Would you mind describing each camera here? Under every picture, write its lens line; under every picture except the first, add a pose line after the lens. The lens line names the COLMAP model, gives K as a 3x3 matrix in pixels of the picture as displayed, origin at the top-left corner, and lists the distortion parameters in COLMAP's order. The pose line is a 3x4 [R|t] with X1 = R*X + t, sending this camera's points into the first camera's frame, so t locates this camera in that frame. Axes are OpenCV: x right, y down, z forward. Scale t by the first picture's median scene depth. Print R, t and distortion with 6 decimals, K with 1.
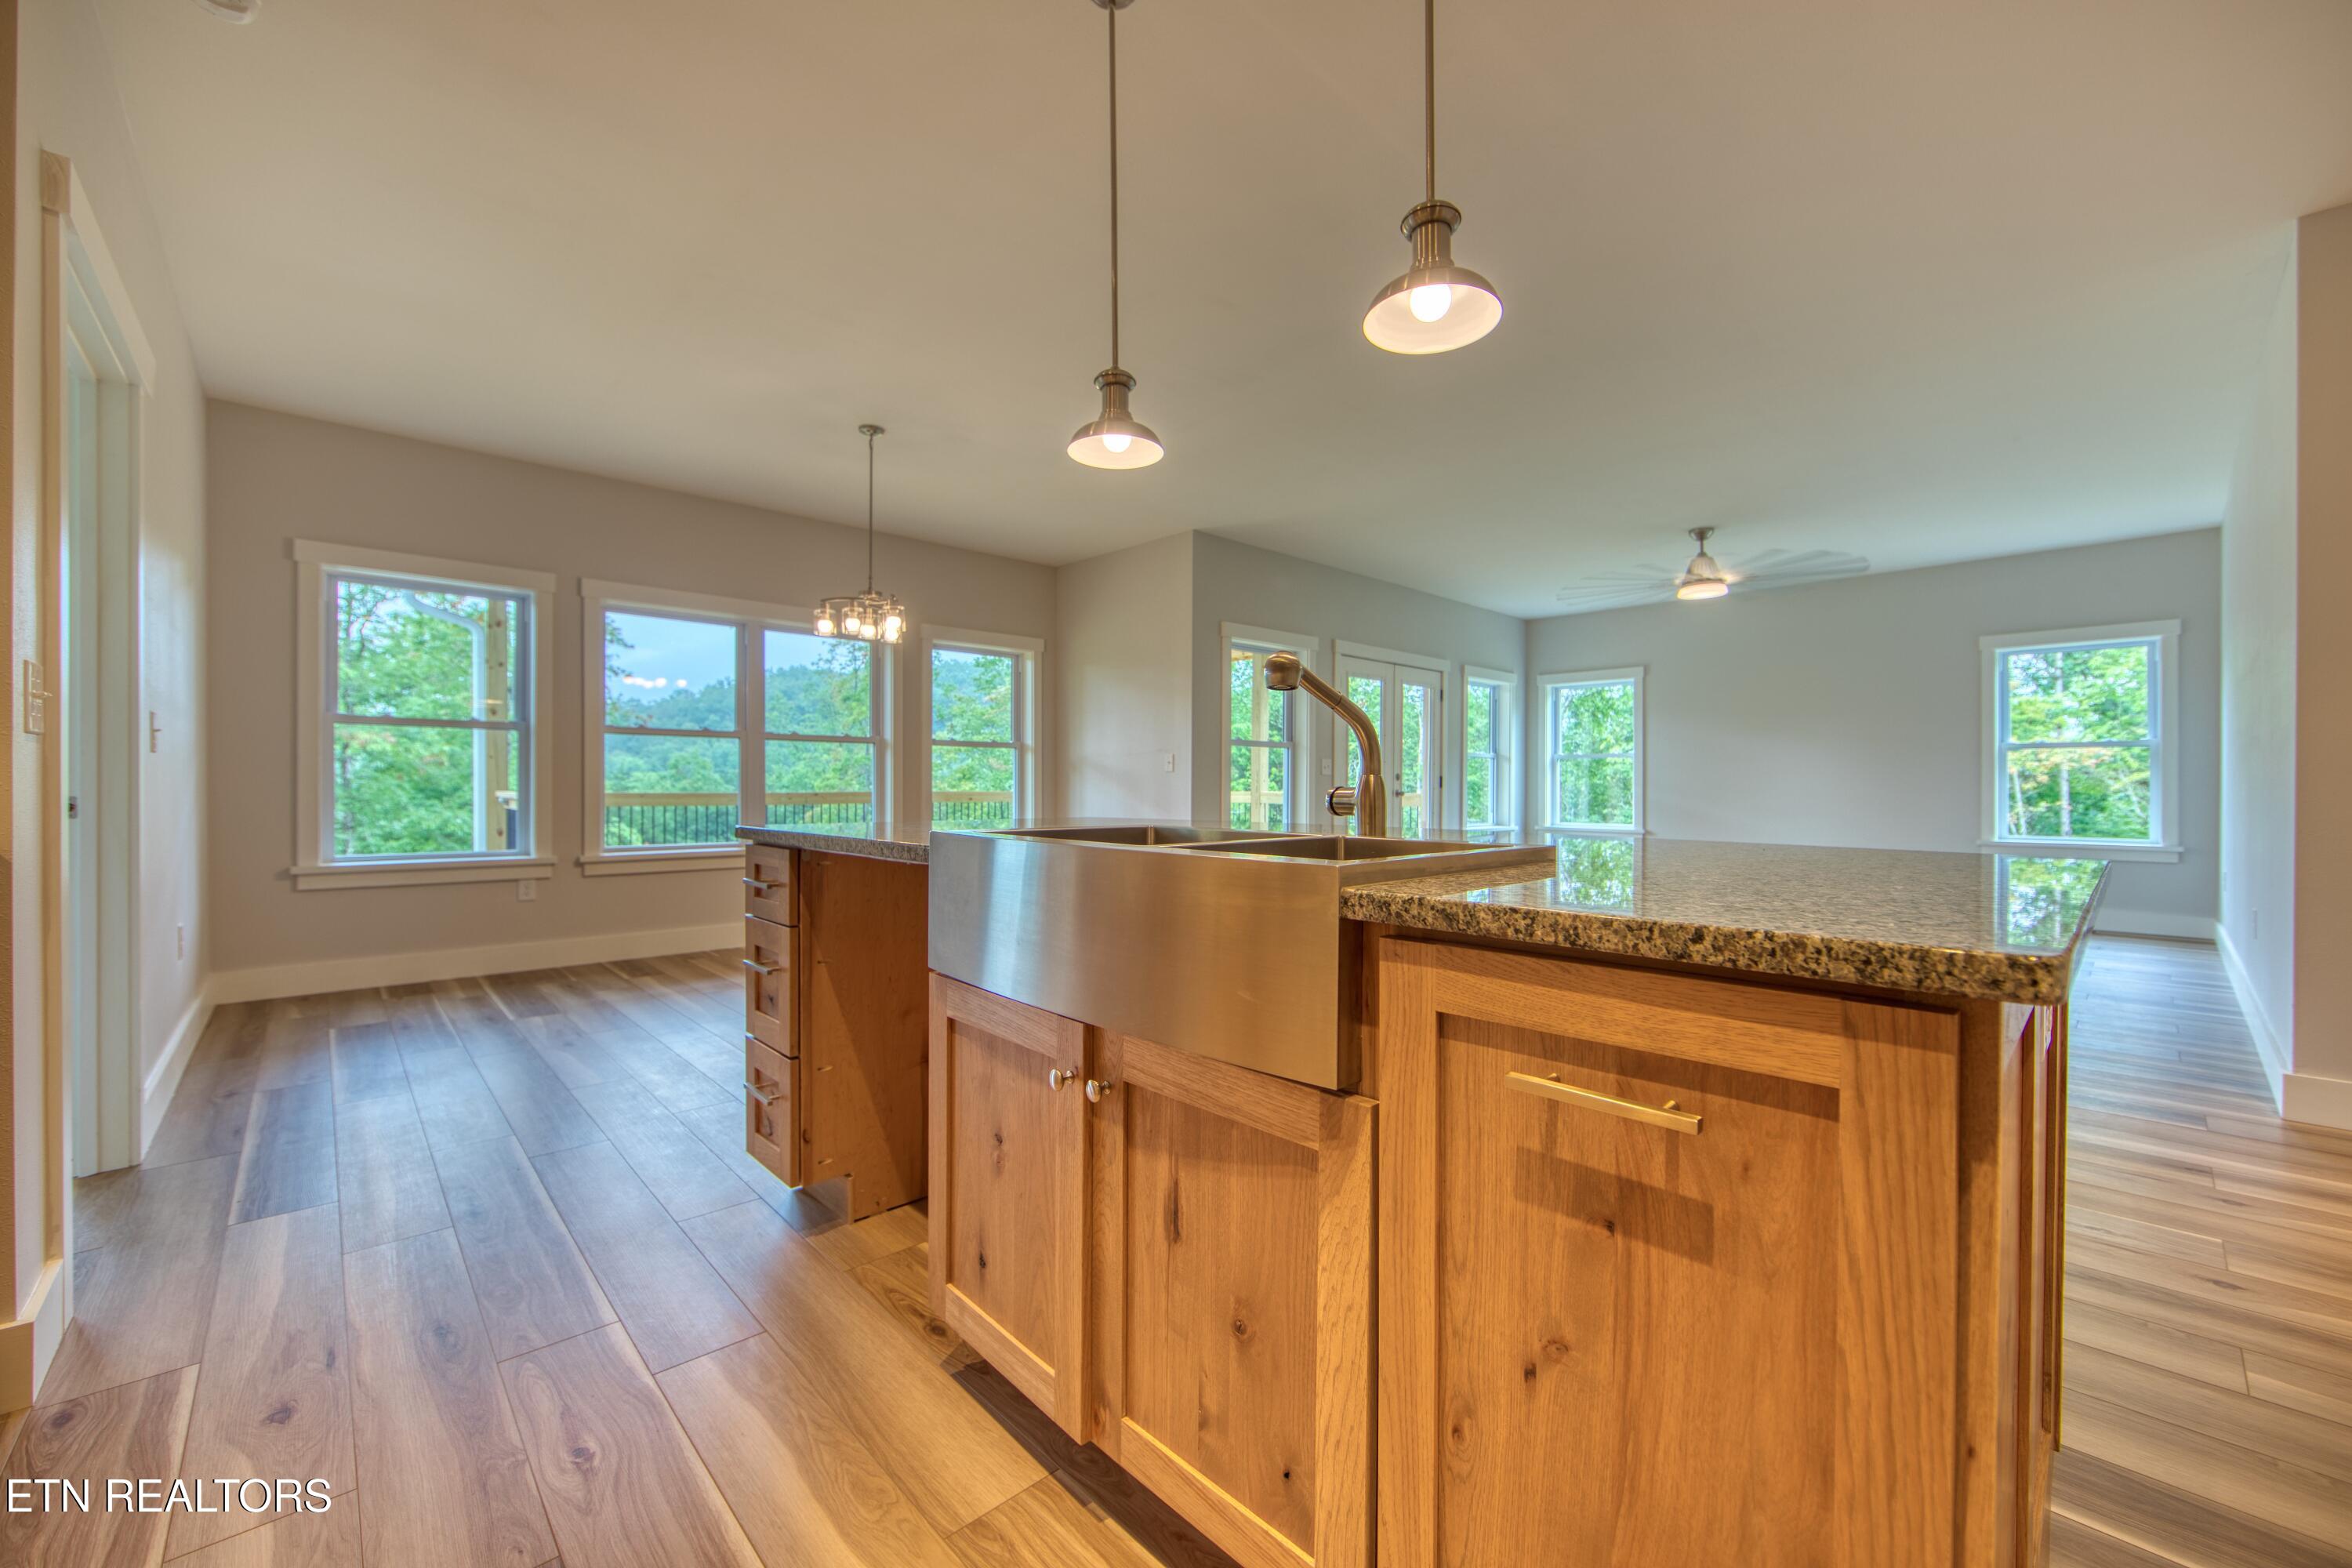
lens RADIAL K [[926.1, 0, 1175.7], [0, 926.1, 787.4], [0, 0, 1]] dist [-0.015503, 0.002532]
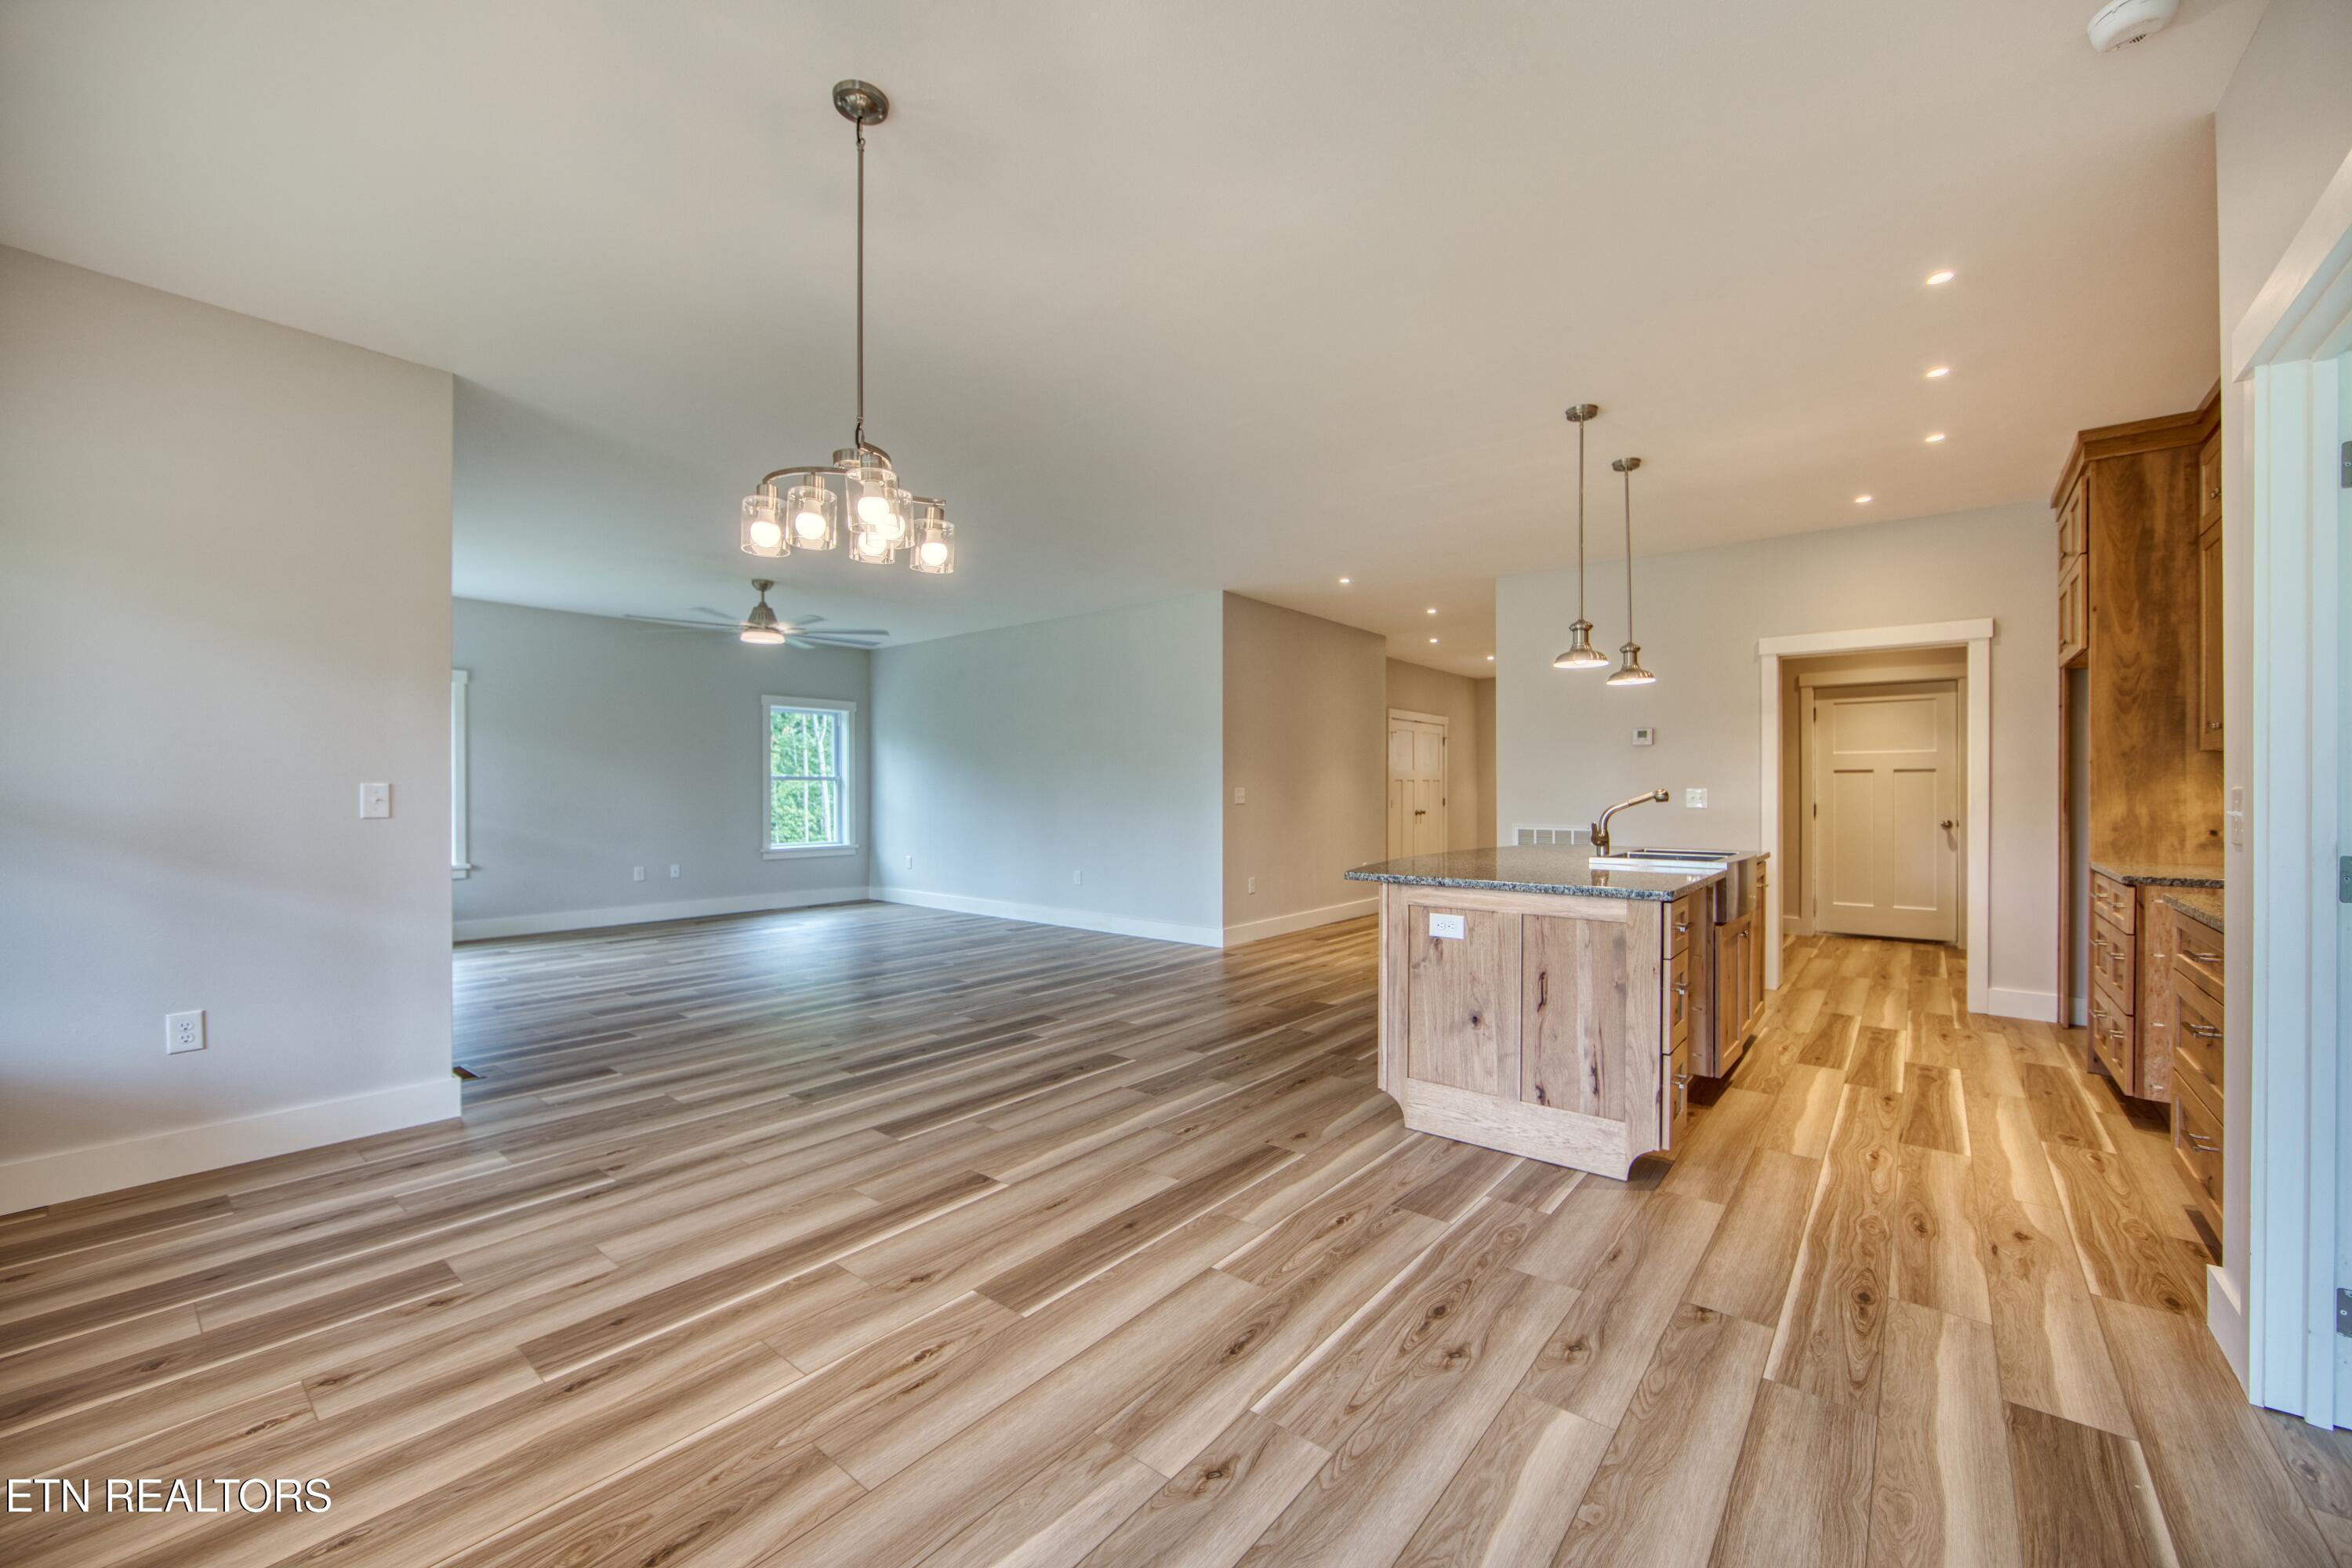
lens RADIAL K [[926.1, 0, 1175.7], [0, 926.1, 787.4], [0, 0, 1]] dist [-0.015503, 0.002532]
pose [[-0.131171, -0.000225, 0.991360, -0.581434], [0.000377, 1.000000, 0.000277, -0.034784], [-0.991360, 0.000410, -0.131171, 0.657254]]
